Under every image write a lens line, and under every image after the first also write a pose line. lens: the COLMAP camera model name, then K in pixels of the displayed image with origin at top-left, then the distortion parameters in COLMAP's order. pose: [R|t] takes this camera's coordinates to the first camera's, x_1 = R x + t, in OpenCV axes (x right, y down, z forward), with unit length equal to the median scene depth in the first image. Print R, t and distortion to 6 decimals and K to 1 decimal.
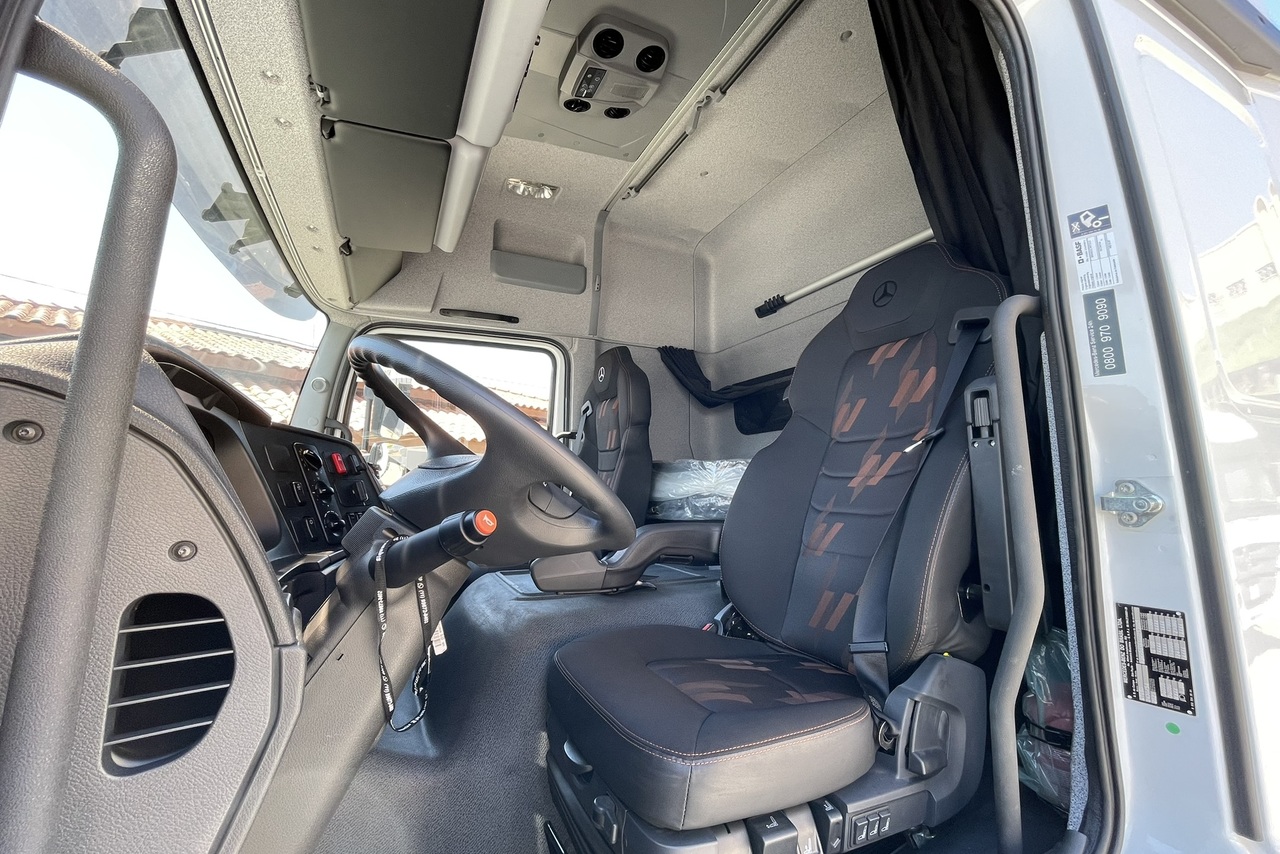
lens RADIAL K [[514.6, 0, 640.0], [0, 514.6, 427.0], [0, 0, 1]] dist [0.000429, 0.000058]
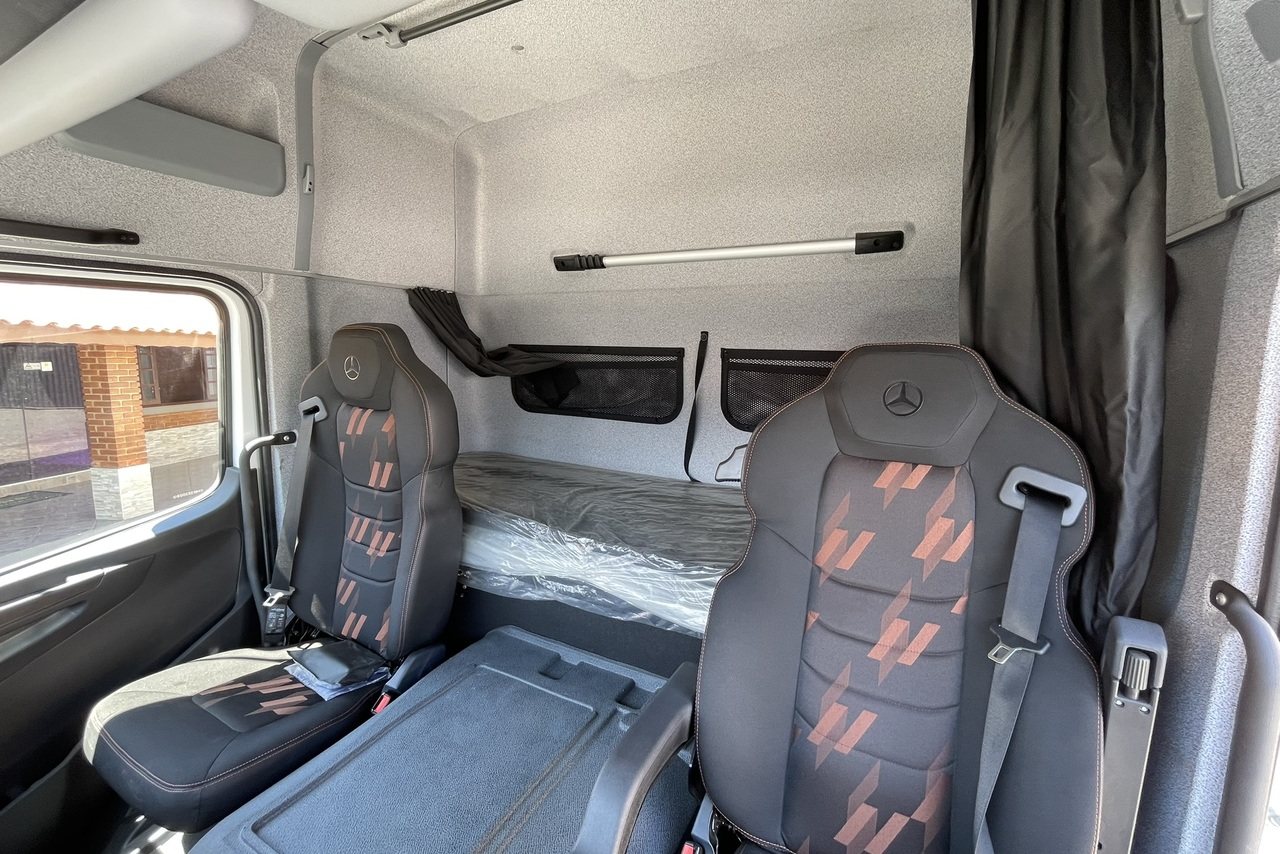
lens RADIAL K [[532.9, 0, 640.0], [0, 532.9, 427.0], [0, 0, 1]] dist [0.001494, 0.000337]
pose [[0.817554, -0.070333, 0.571541, -0.138808], [-0.065988, 0.974533, 0.214315, -0.161372], [-0.572059, -0.212929, 0.792092, 0.257361]]
